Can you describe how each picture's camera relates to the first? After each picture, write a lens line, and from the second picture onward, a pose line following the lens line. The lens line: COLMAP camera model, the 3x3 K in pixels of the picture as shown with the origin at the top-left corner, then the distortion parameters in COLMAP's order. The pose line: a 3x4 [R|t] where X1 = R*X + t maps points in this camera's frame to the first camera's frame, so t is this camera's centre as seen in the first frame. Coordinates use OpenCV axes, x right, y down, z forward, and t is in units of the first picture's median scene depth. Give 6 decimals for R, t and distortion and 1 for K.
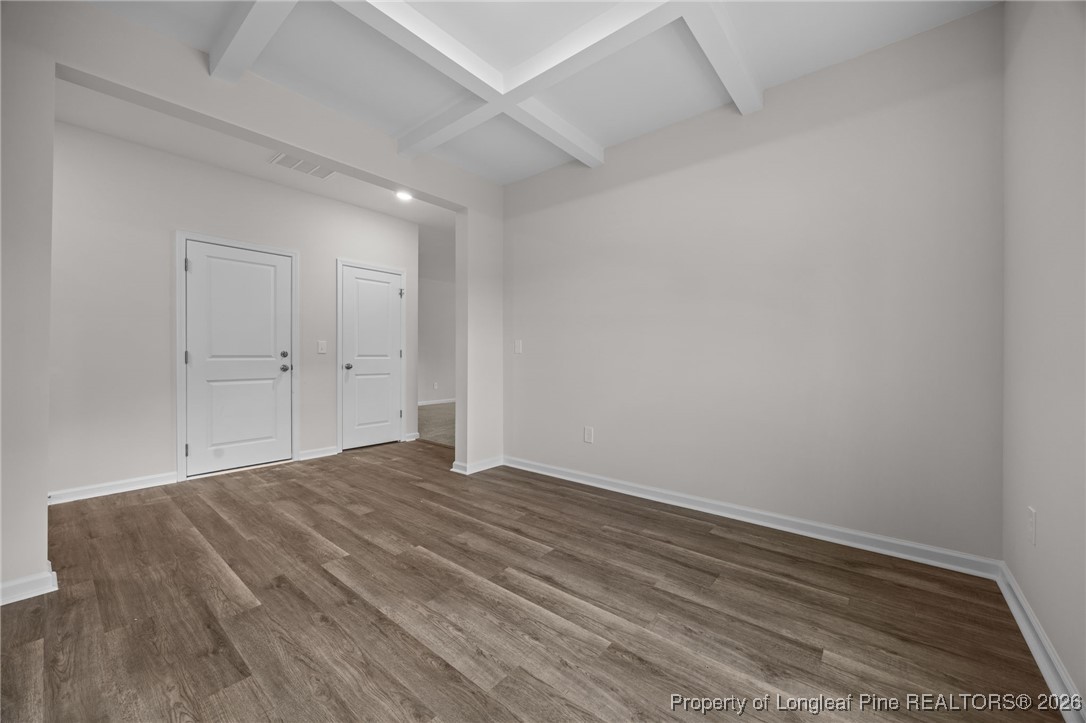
lens RADIAL K [[413.7, 0, 543.0], [0, 413.7, 361.5], [0, 0, 1]] dist [0.000273, 0.000072]
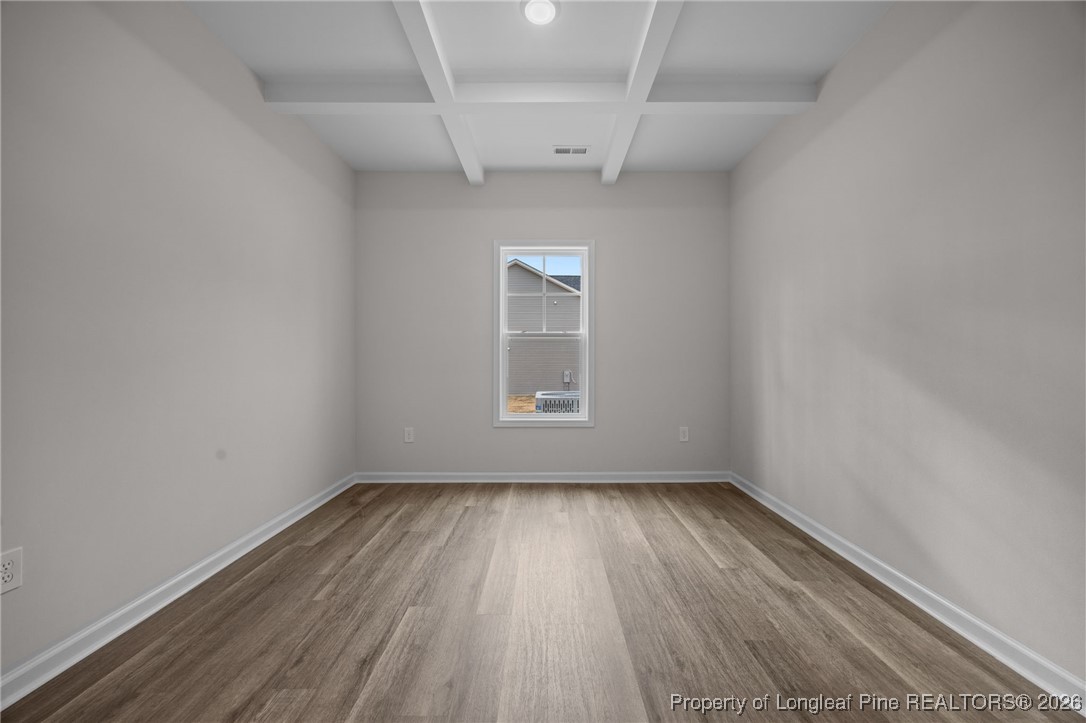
lens RADIAL K [[413.7, 0, 543.0], [0, 413.7, 361.5], [0, 0, 1]] dist [0.000273, 0.000072]
pose [[-0.638570, 0.001696, 0.769562, -0.751868], [0.009750, 0.999935, 0.005887, -0.019650], [-0.769502, 0.011262, -0.638545, 1.311530]]
